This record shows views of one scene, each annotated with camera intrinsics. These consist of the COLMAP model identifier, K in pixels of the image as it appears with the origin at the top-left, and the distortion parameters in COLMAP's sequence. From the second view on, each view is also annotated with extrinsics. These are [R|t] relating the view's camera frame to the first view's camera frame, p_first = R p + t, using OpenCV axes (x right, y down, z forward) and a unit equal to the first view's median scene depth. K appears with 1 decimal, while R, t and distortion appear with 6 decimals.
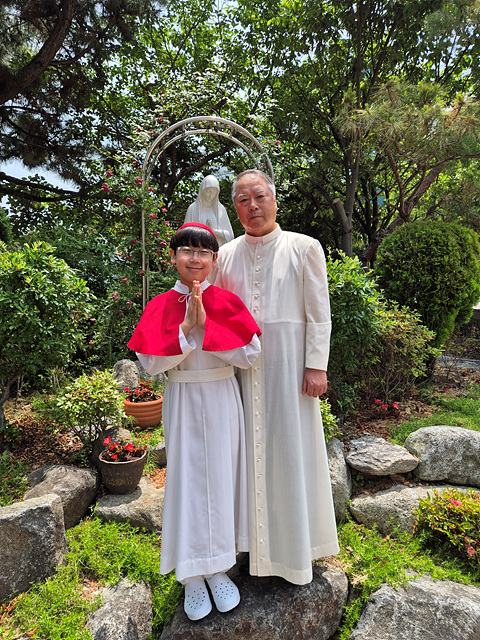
lens RADIAL K [[438.7, 0, 234.5], [0, 438.7, 320.7], [0, 0, 1]] dist [0.062344, -0.050716]
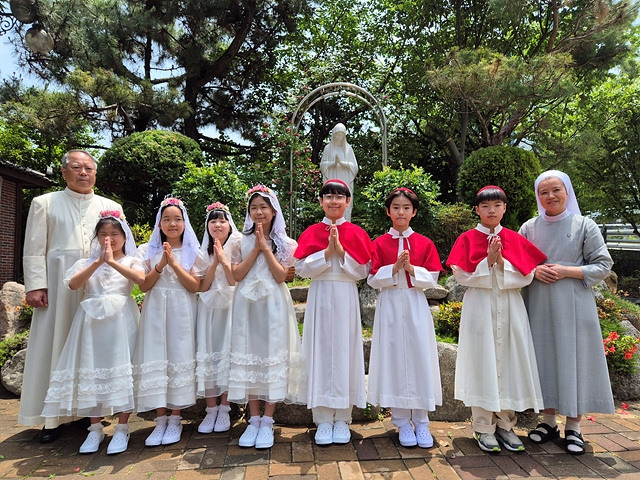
lens RADIAL K [[439.8, 0, 318.2], [0, 439.8, 249.8], [0, 0, 1]] dist [0.061109, -0.050343]
pose [[0.978269, 0.002078, -0.207328, 0.181762], [-0.016882, 0.997428, -0.069664, 0.177621], [0.206650, 0.071650, 0.975788, -0.367956]]
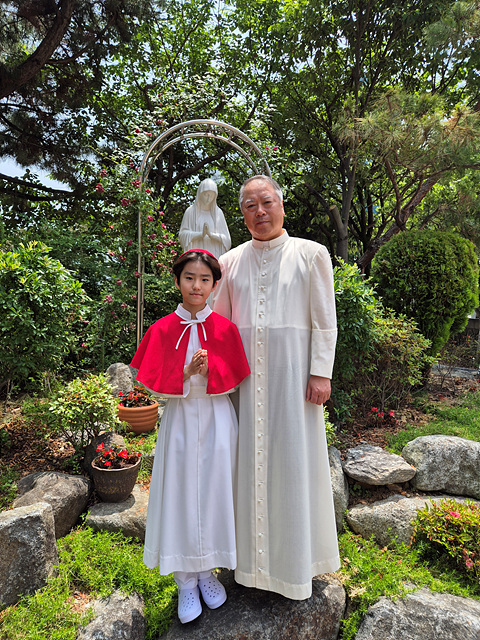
lens RADIAL K [[439.1, 0, 237.5], [0, 439.1, 319.5], [0, 0, 1]] dist [0.062781, -0.050615]
pose [[0.999477, 0.018314, 0.026664, -0.010669], [-0.018002, 0.999767, -0.011892, -0.001862], [-0.026875, 0.011406, 0.999574, 0.008124]]
